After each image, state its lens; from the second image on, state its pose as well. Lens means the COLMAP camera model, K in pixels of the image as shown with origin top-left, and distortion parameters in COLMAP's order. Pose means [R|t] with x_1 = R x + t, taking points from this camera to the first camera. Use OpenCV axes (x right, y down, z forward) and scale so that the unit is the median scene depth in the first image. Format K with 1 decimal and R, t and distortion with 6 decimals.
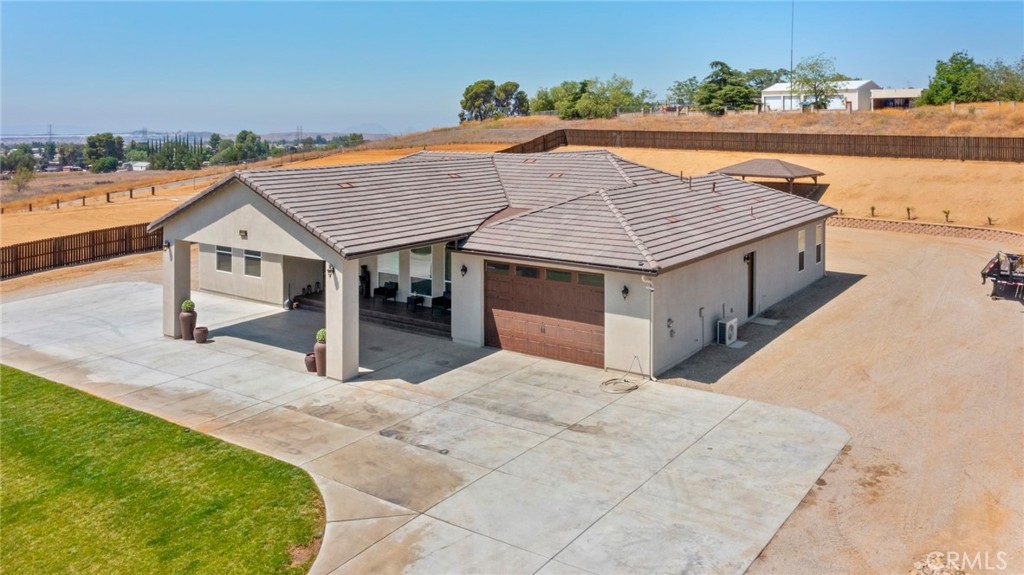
lens RADIAL K [[846.6, 0, 513.5], [0, 846.6, 115.5], [0, 0, 1]] dist [-0.002254, -0.000043]
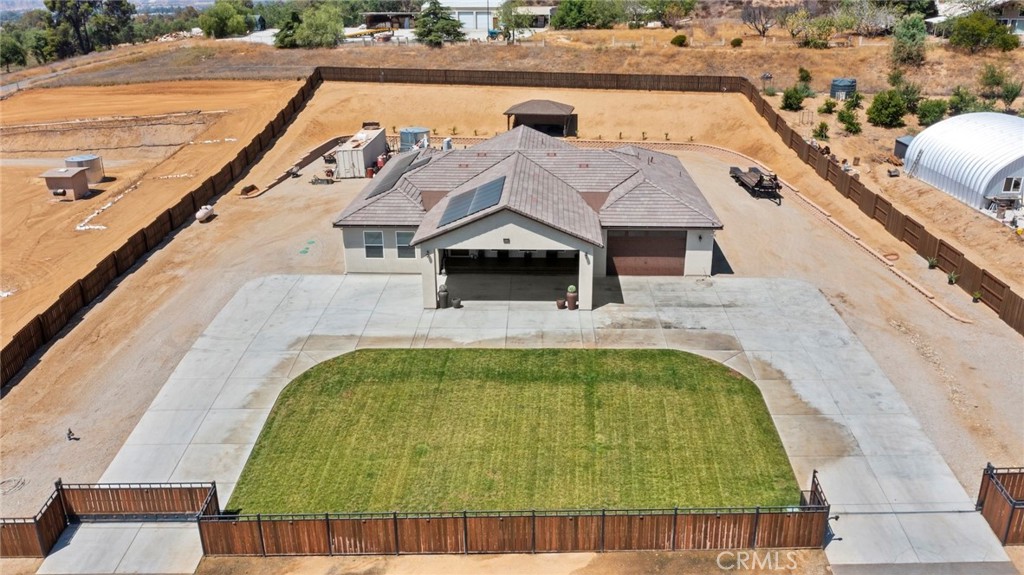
lens RADIAL K [[808.7, 0, 512.0], [0, 808.7, 287.5], [0, 0, 1]] dist [-0.019019, 0.003368]
pose [[0.842209, -0.203281, 0.499360, -0.481304], [0.007995, 0.930804, 0.365431, -0.151903], [-0.539091, -0.303777, 0.785557, -0.117387]]
